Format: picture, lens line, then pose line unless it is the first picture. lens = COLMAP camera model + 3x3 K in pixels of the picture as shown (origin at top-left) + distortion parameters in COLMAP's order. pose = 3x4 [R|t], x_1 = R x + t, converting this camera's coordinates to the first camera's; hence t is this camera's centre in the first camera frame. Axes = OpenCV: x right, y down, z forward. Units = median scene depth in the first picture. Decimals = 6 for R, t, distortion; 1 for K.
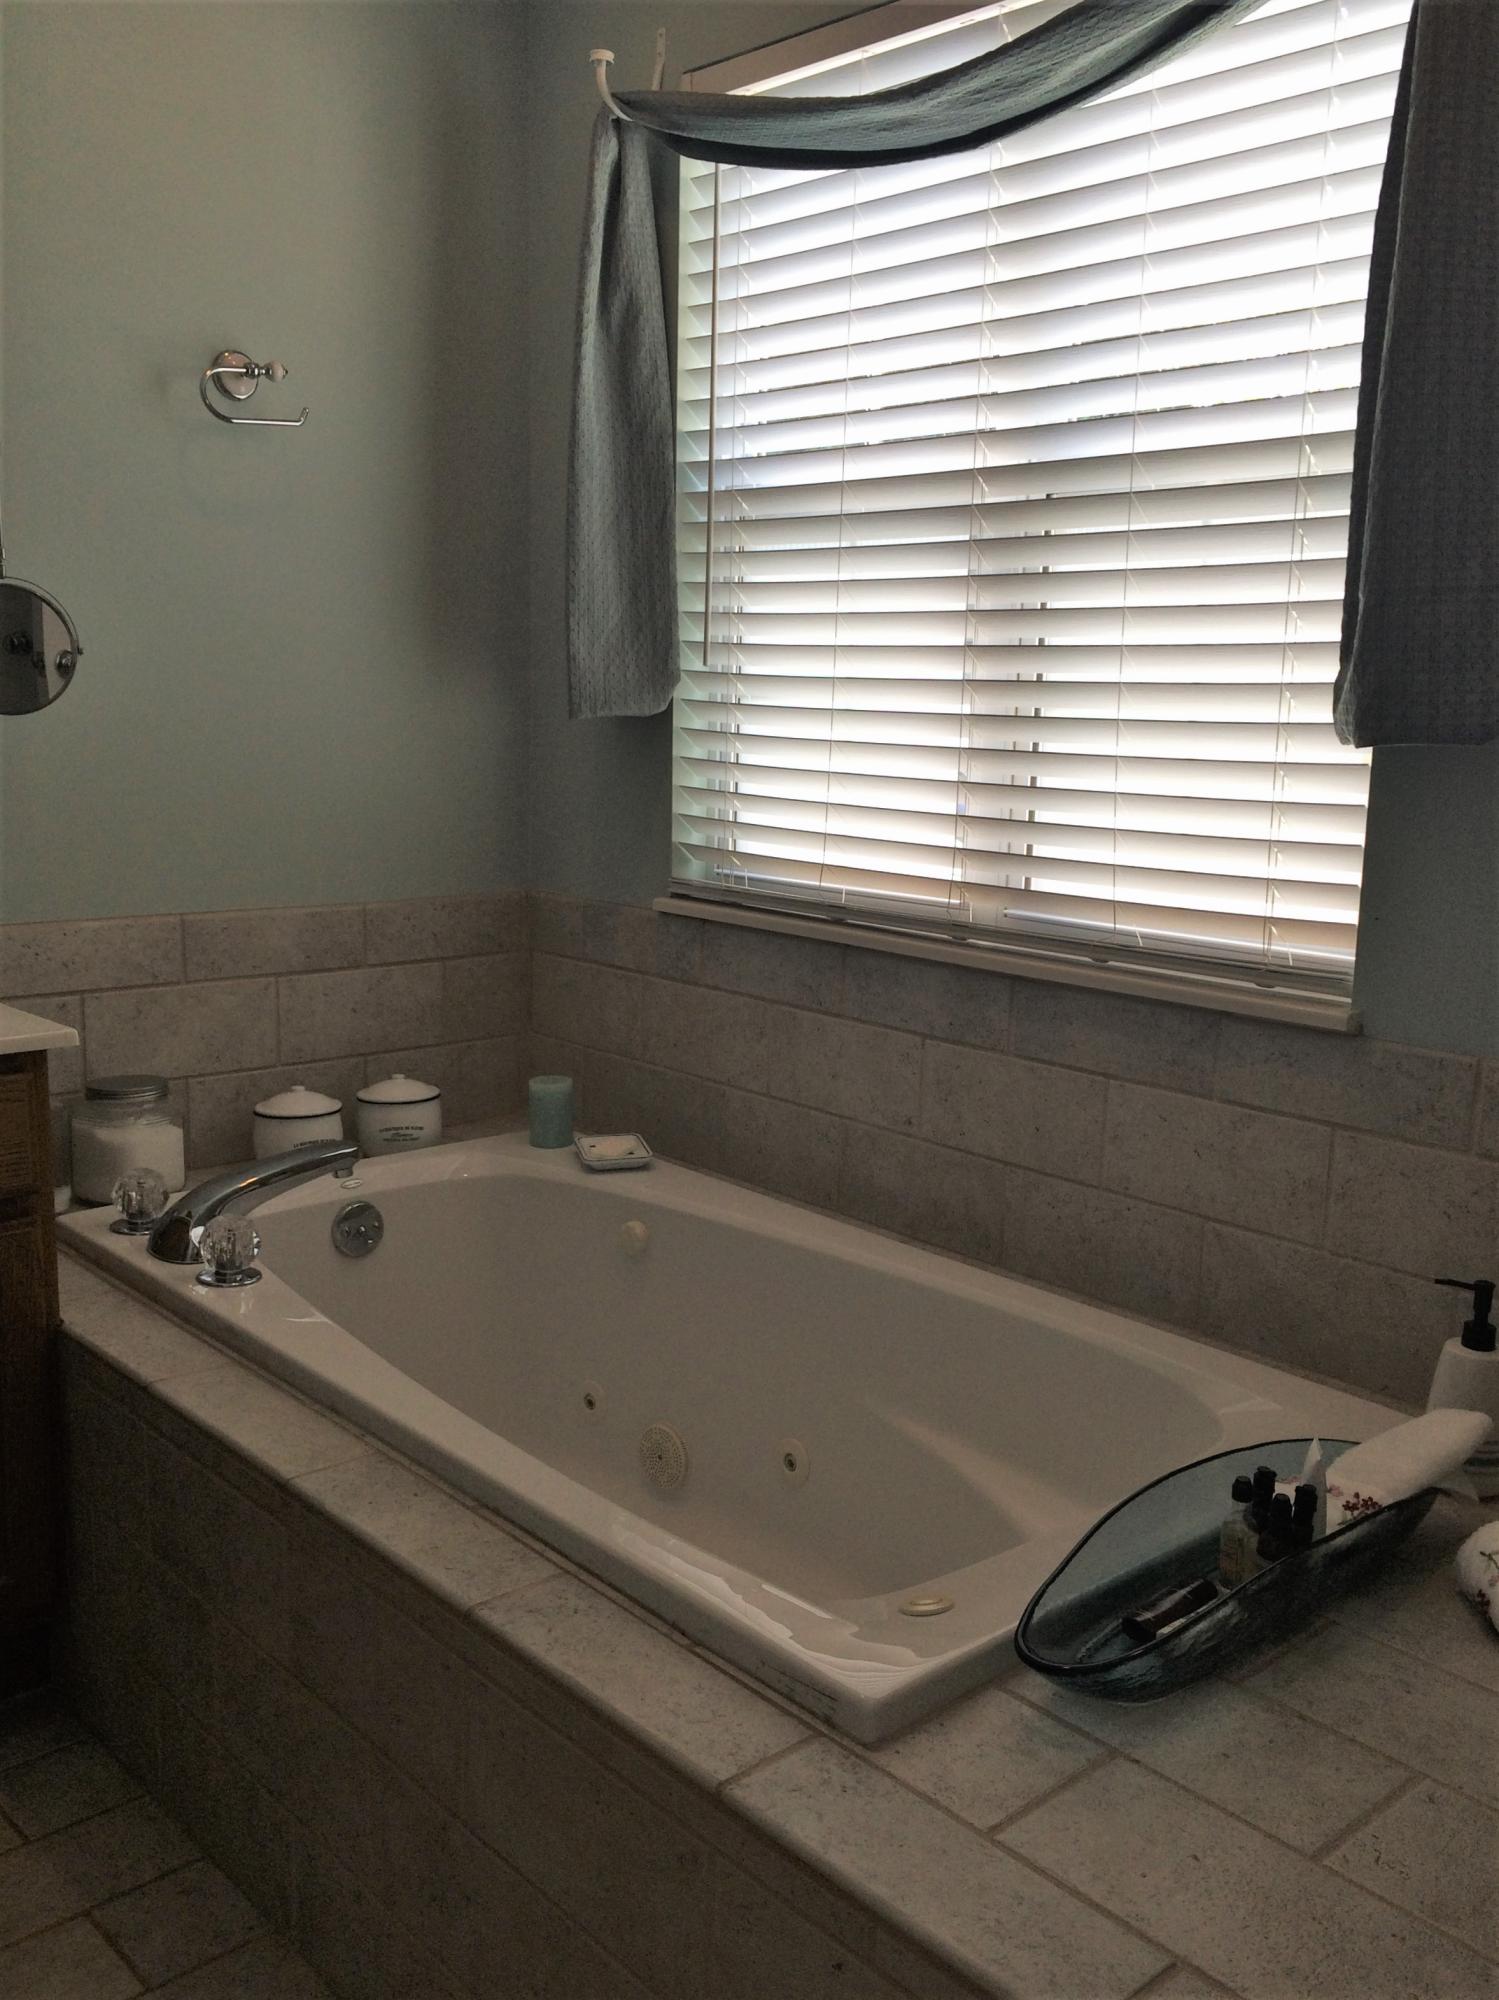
lens RADIAL K [[1728.0, 0, 746.0], [0, 1728.0, 1022.8], [0, 0, 1]] dist [0.063497, -0.106820]
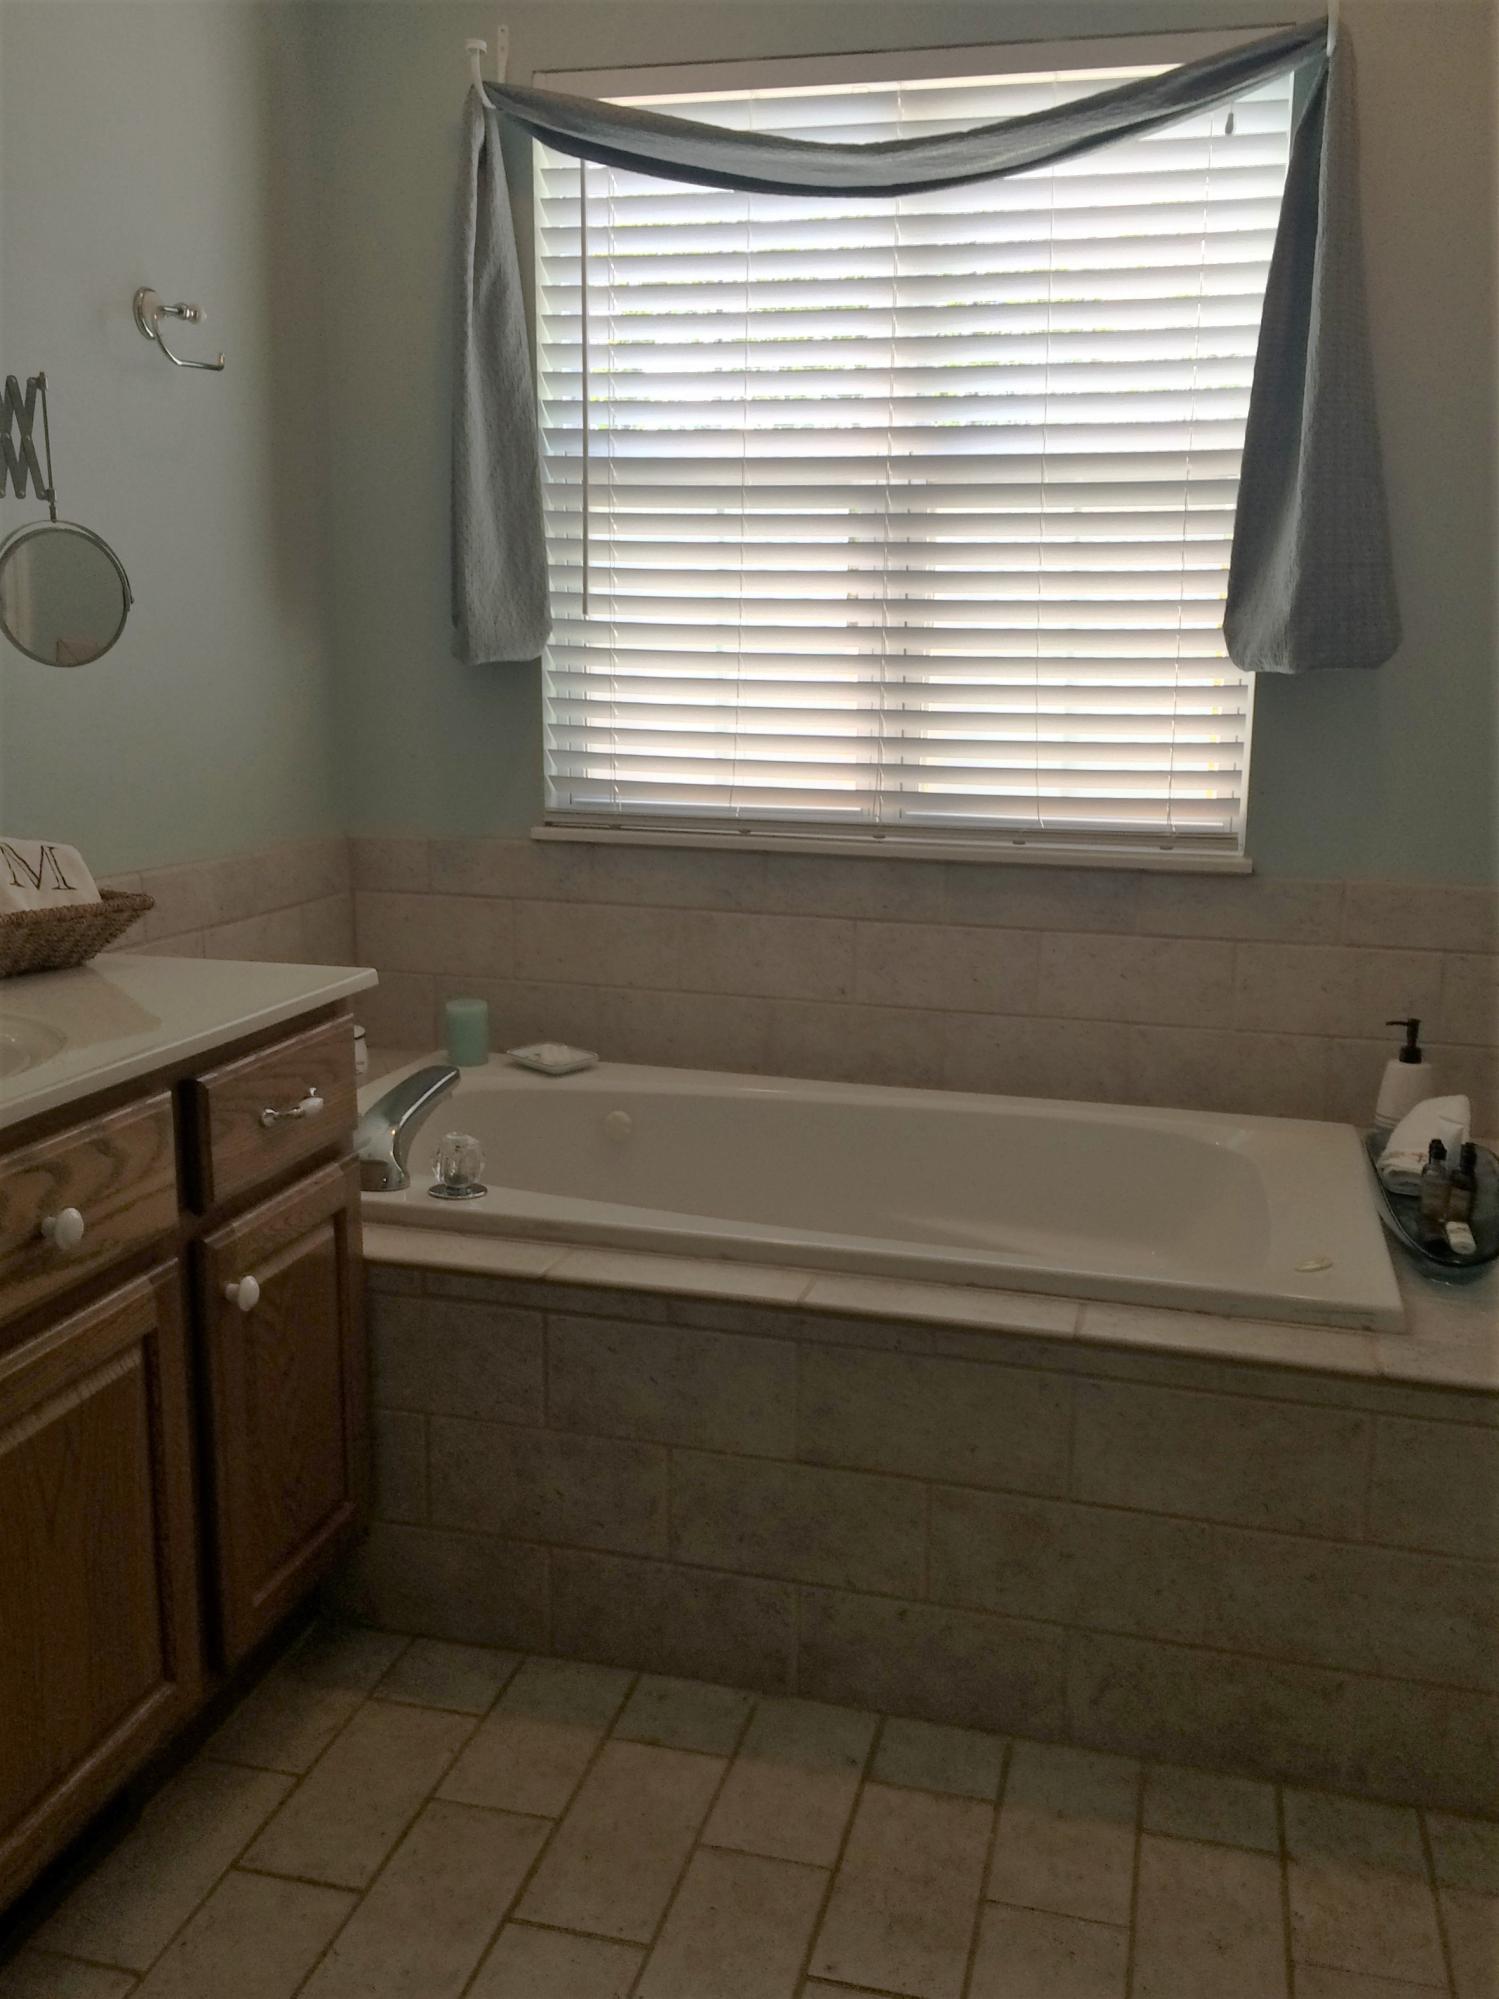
lens RADIAL K [[1728.5, 0, 749.5], [0, 1728.5, 999.5], [0, 0, 1]] dist [0.090180, -0.115247]
pose [[0.849311, -0.116253, 0.514933, -0.563944], [0.105474, 0.993152, 0.050252, -0.004922], [-0.517248, 0.011632, 0.855756, -0.009685]]
